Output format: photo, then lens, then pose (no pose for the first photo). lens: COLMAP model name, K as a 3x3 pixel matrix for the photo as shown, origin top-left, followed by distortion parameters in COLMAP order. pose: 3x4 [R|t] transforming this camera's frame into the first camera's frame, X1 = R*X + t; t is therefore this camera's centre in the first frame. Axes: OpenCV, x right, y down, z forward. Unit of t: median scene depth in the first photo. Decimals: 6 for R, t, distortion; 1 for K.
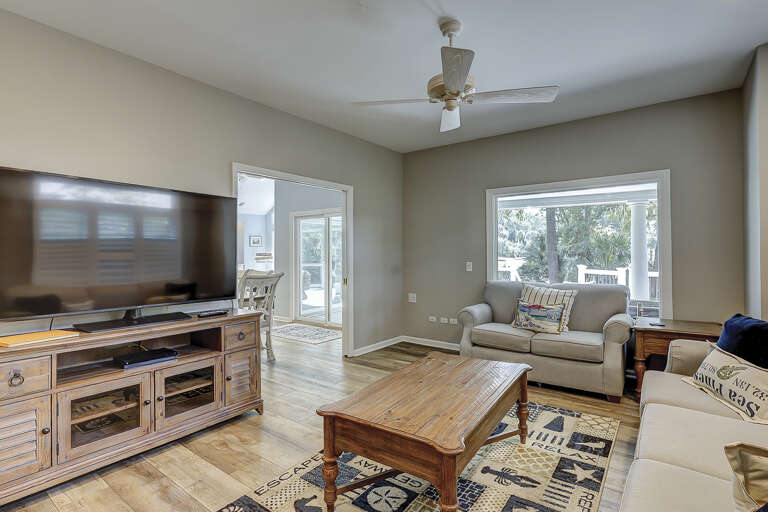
lens RADIAL K [[377.6, 0, 387.1], [0, 377.6, 252.7], [0, 0, 1]] dist [-0.005623, 0.001611]
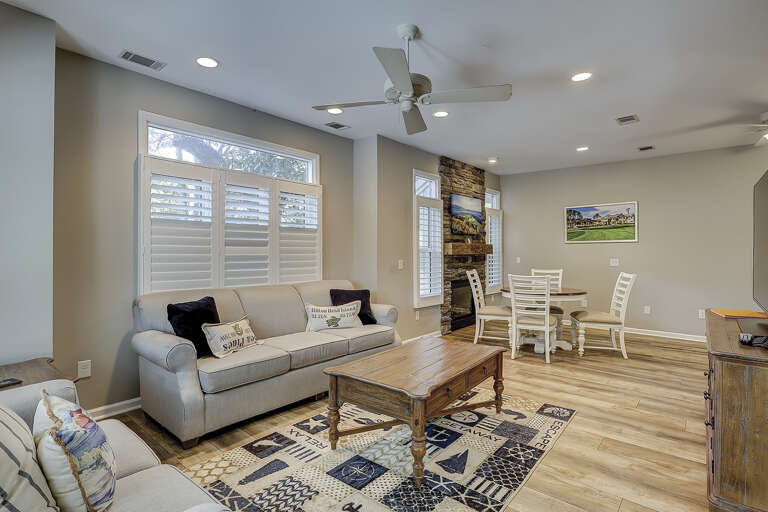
lens RADIAL K [[377.6, 0, 386.0], [0, 377.6, 255.6], [0, 0, 1]] dist [-0.005623, 0.001611]
pose [[-0.997997, 0.006907, 0.062880, 0.117255], [0.007424, 0.999941, 0.007986, 0.003121], [-0.062821, 0.008436, -0.997989, 1.396529]]
